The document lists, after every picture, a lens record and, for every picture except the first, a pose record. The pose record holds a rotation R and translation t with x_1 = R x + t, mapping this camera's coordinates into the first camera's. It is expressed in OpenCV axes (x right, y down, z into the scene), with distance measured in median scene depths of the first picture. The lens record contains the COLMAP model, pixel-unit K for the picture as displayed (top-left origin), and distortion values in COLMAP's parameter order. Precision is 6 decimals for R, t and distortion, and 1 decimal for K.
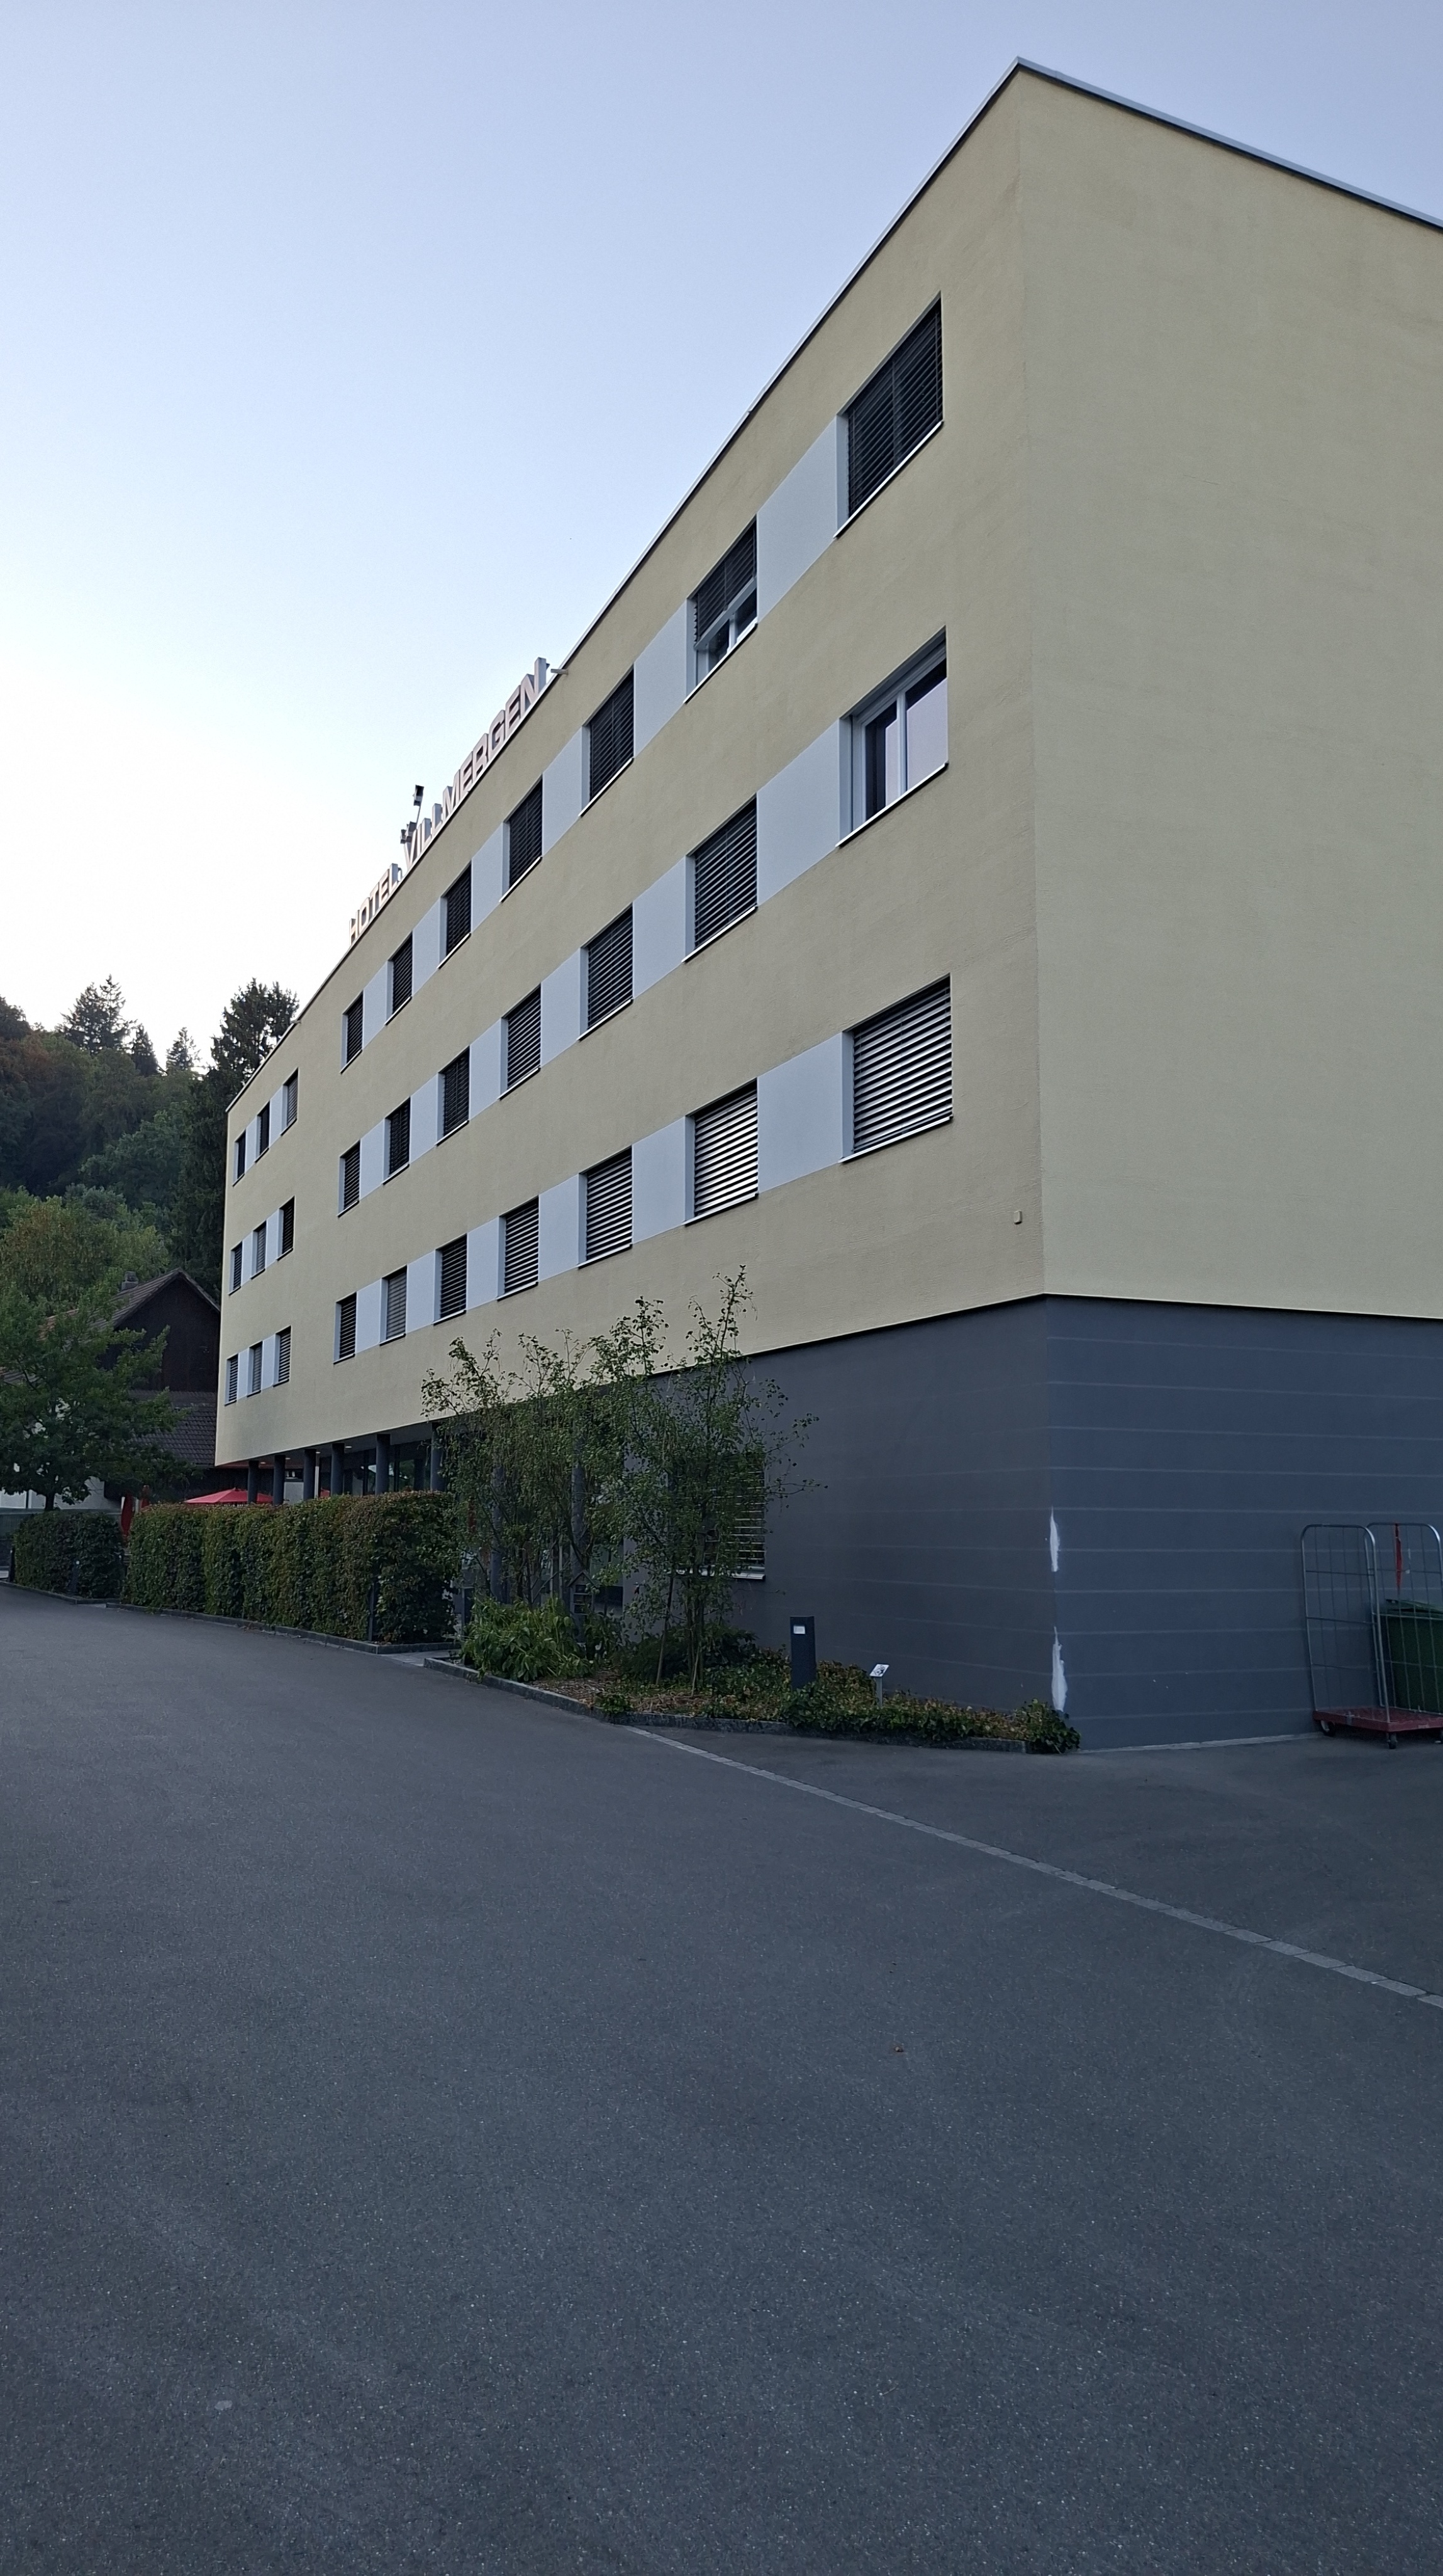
lens RADIAL K [[1756.3, 0, 721.5], [0, 1756.3, 1288.0], [0, 0, 1]] dist [0.164709, -0.249724]
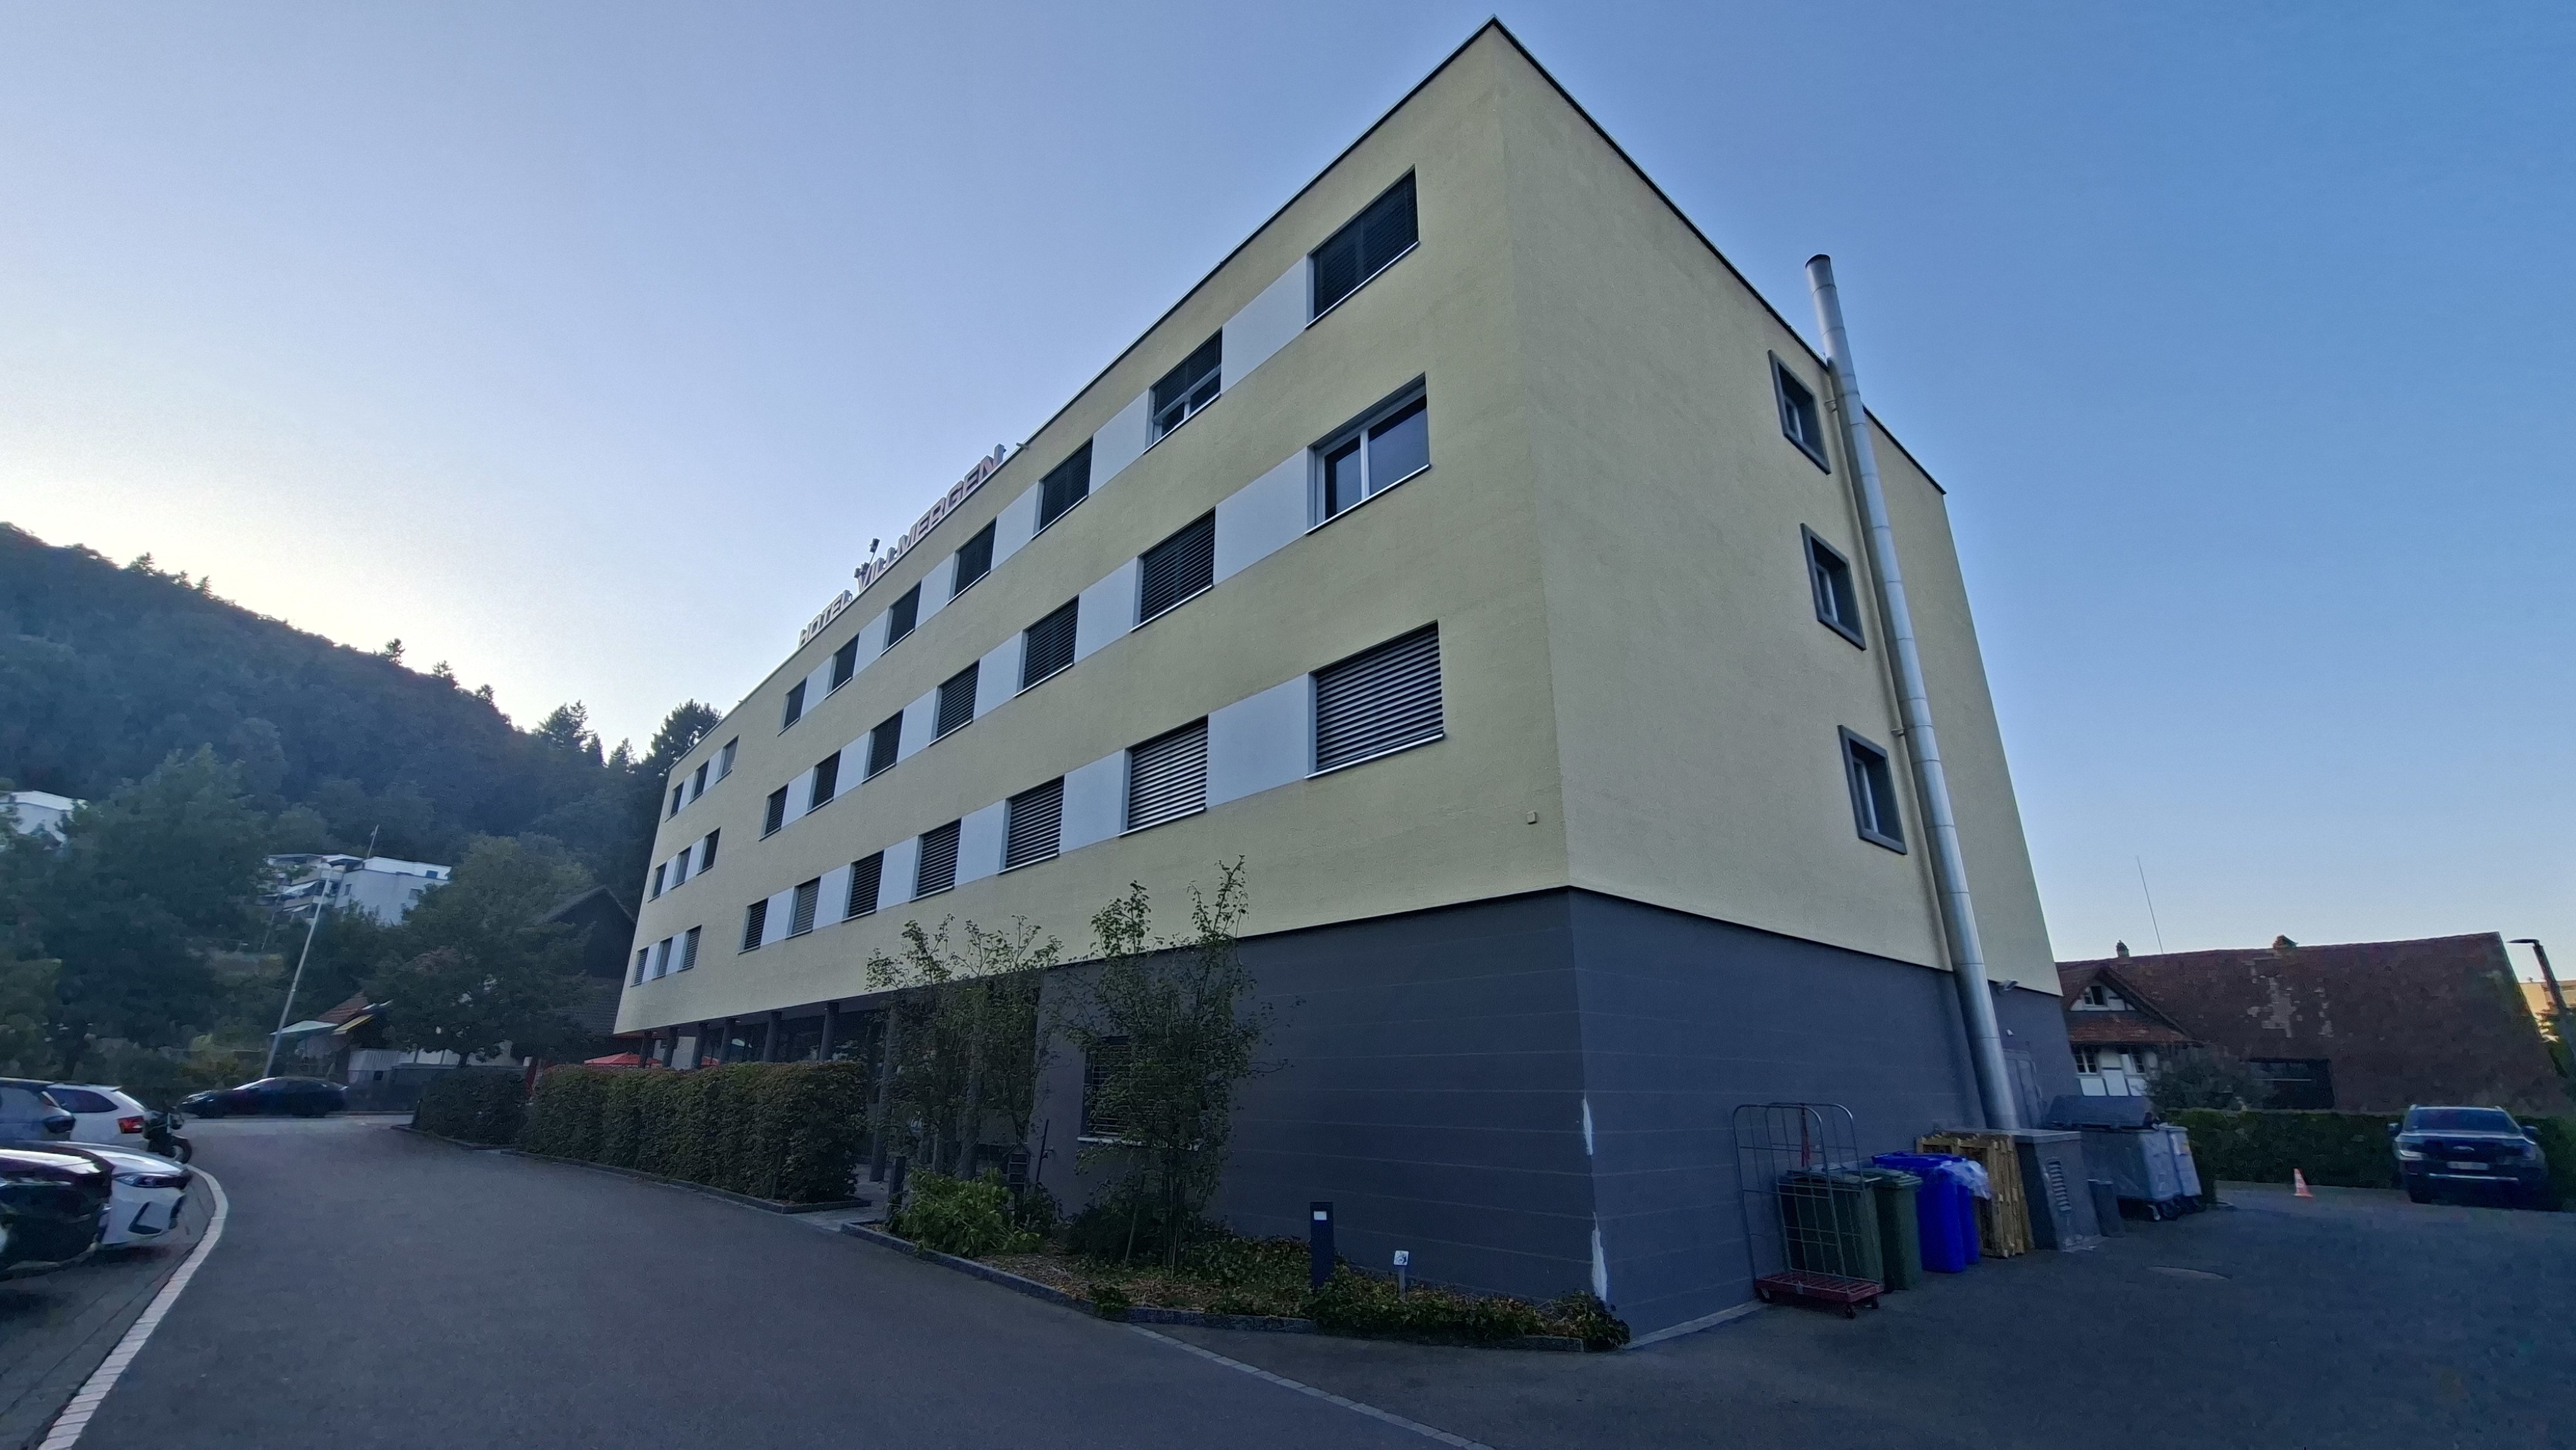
lens RADIAL K [[1031.2, 0, 1288.0], [0, 1031.2, 725.0], [0, 0, 1]] dist [-0.000784, -0.000274]
pose [[0.956373, 0.106393, 0.272087, -0.101929], [-0.049314, 0.976757, -0.208600, 0.028940], [-0.287956, 0.186082, 0.939391, 0.259251]]
